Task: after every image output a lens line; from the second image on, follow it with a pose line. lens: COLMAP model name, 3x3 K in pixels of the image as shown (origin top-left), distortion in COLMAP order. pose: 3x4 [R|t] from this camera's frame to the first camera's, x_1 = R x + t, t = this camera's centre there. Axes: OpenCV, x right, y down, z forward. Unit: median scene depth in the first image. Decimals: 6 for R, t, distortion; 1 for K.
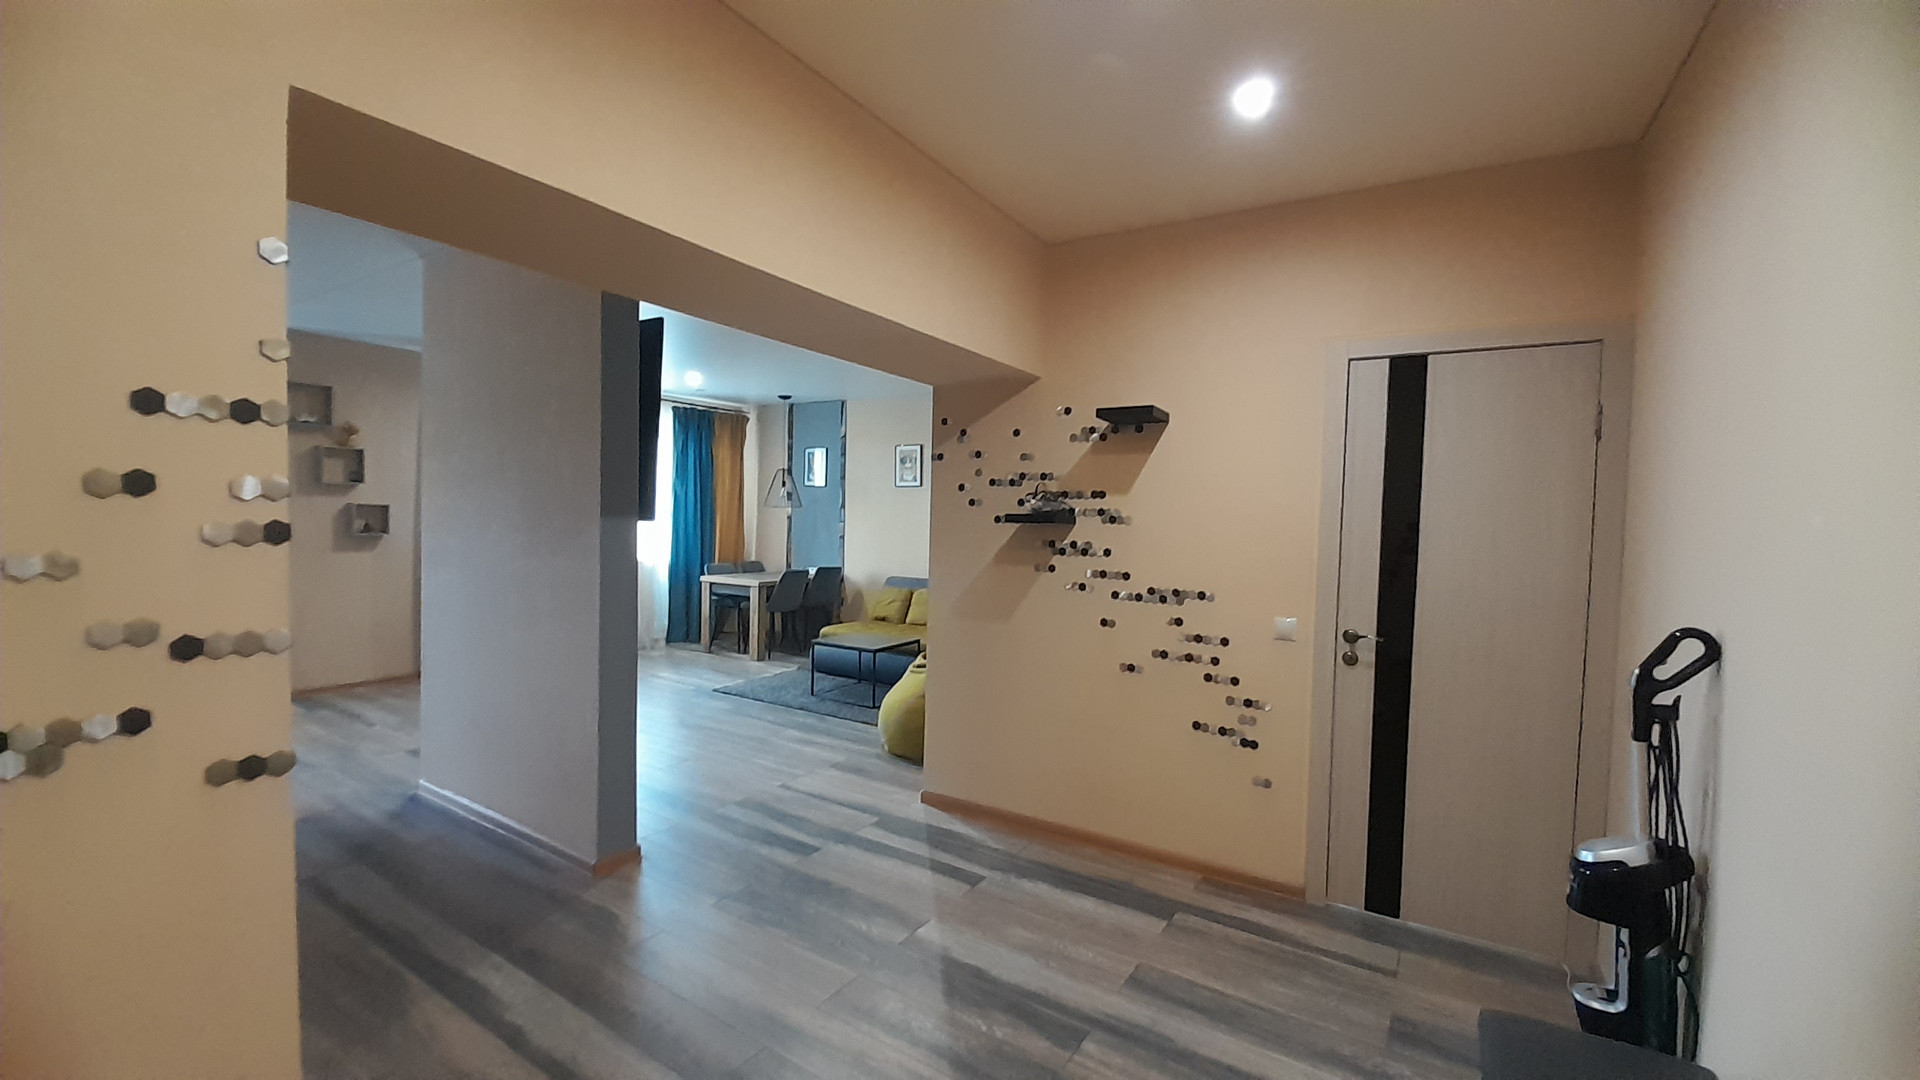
lens RADIAL K [[763.5, 0, 958.8], [0, 763.5, 555.9], [0, 0, 1]] dist [0.012651, -0.013361]
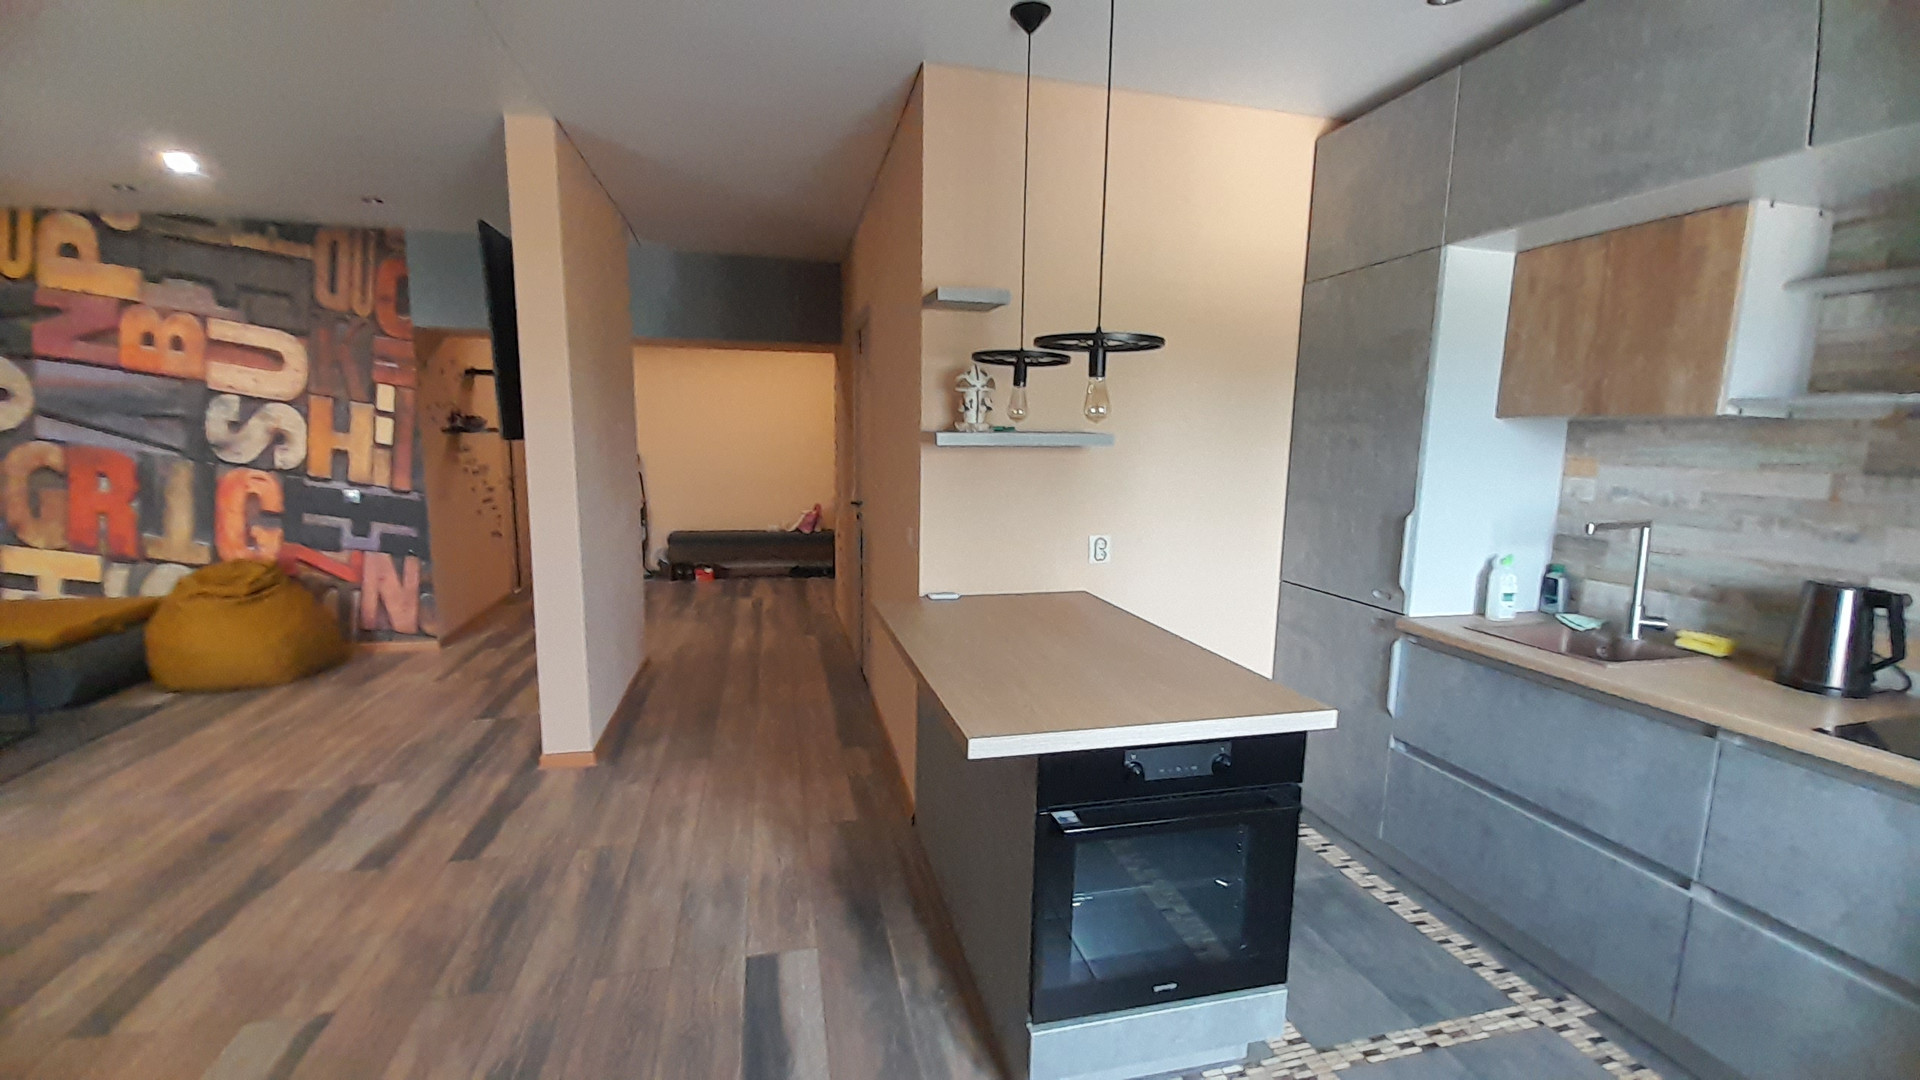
lens RADIAL K [[763.5, 0, 945.8], [0, 763.5, 545.9], [0, 0, 1]] dist [0.012651, -0.013361]
pose [[-0.719192, -0.133032, 0.681957, -0.816279], [0.003558, 0.980782, 0.195077, -0.055723], [-0.694802, 0.142724, -0.704897, 0.684966]]
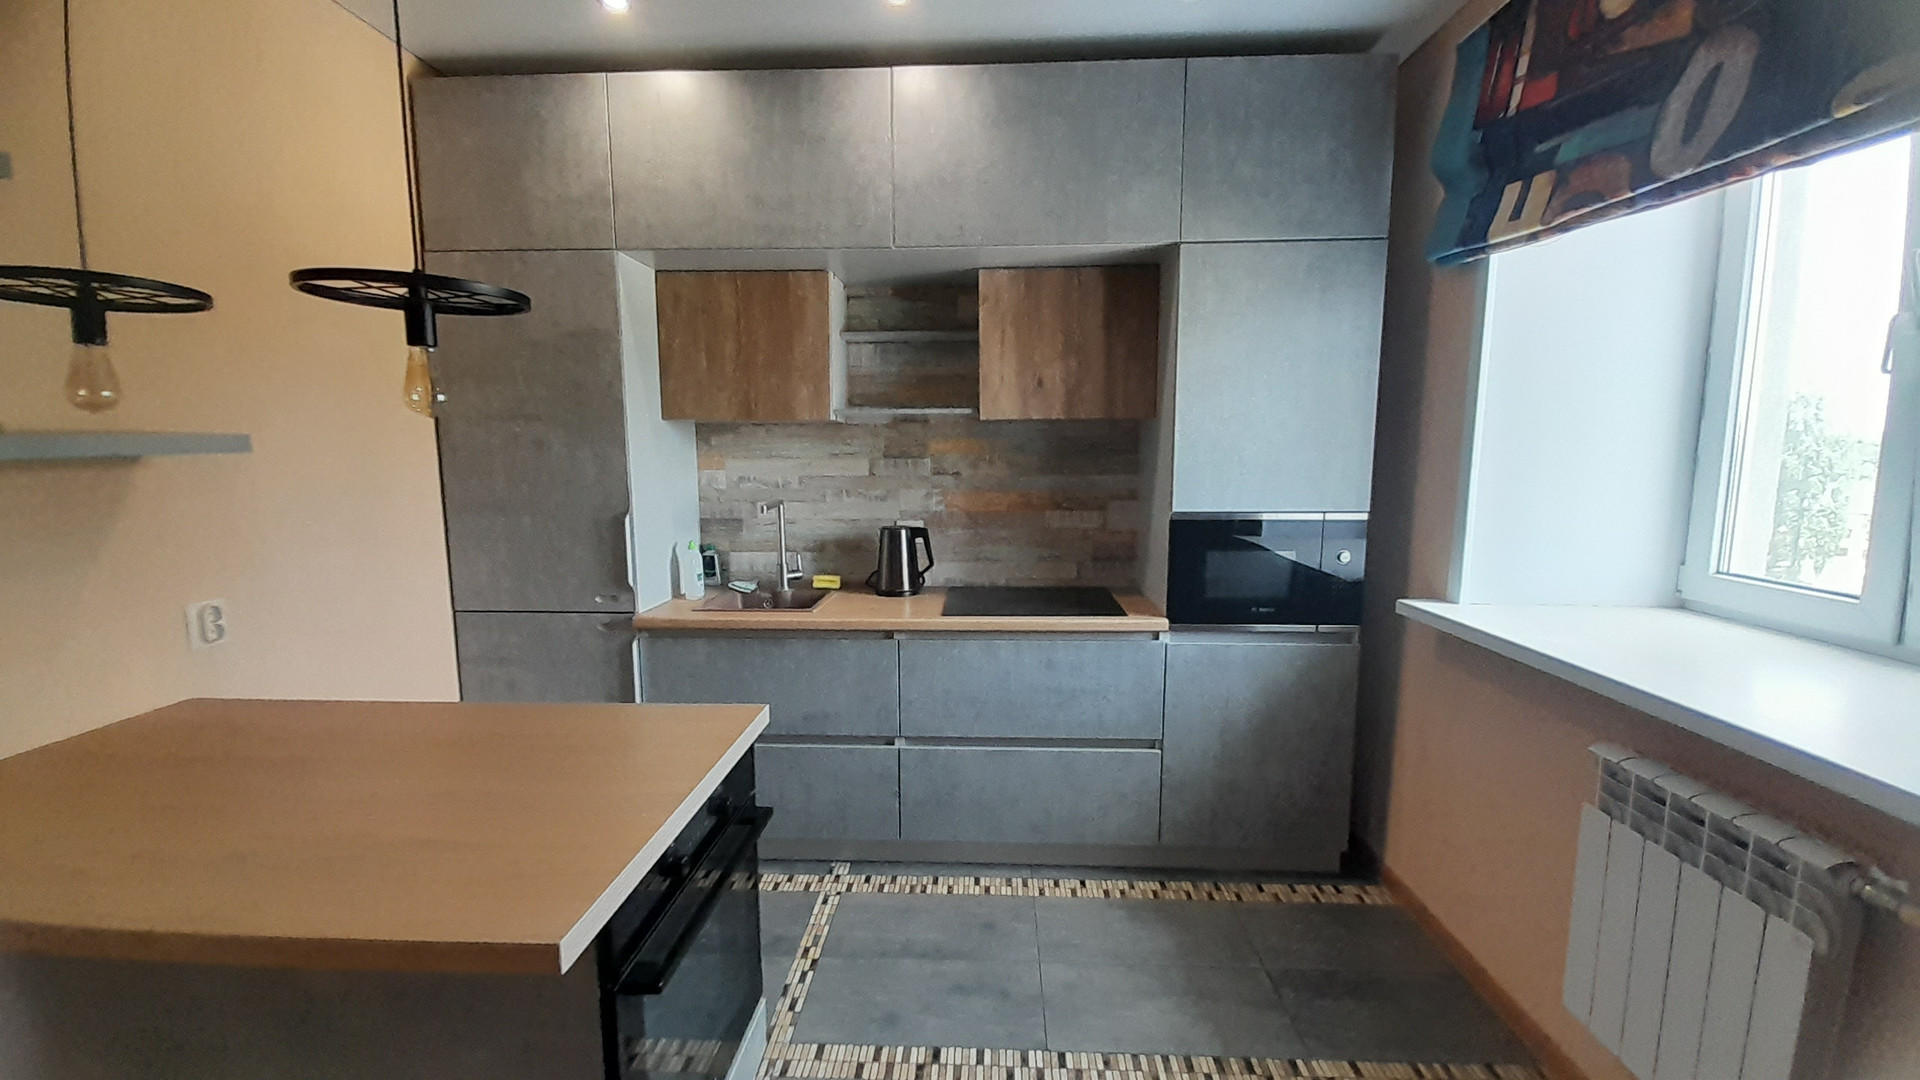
lens RADIAL K [[763.5, 0, 962.0], [0, 763.5, 548.1], [0, 0, 1]] dist [0.012651, -0.013361]
pose [[-0.865606, 0.043121, -0.498865, -0.691980], [-0.045621, 0.985350, 0.164331, -0.050689], [0.498643, 0.165005, -0.850957, 0.669892]]
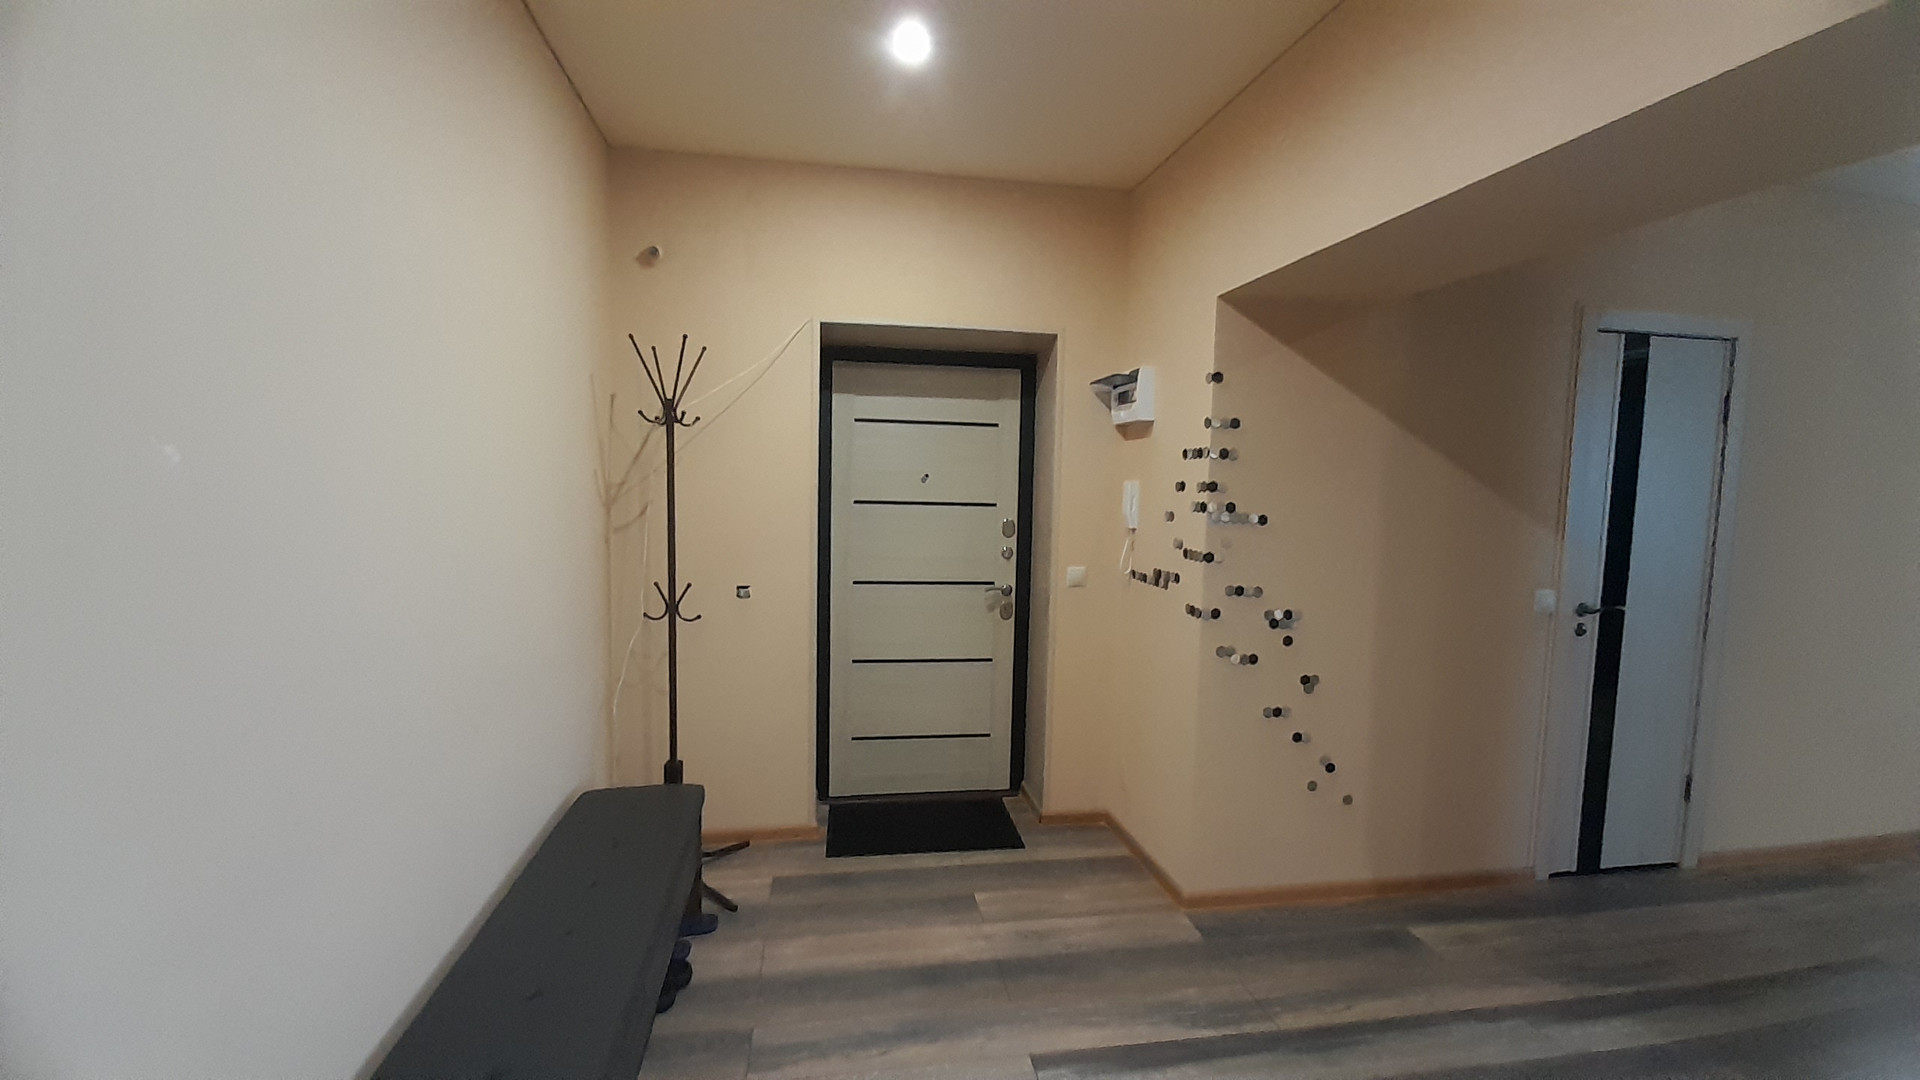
lens RADIAL K [[763.5, 0, 941.4], [0, 763.5, 546.1], [0, 0, 1]] dist [0.012651, -0.013361]
pose [[-0.741438, 0.012514, -0.670905, 0.184317], [-0.074616, 0.992088, 0.100966, -0.013677], [0.666860, 0.124920, -0.734638, 0.344119]]
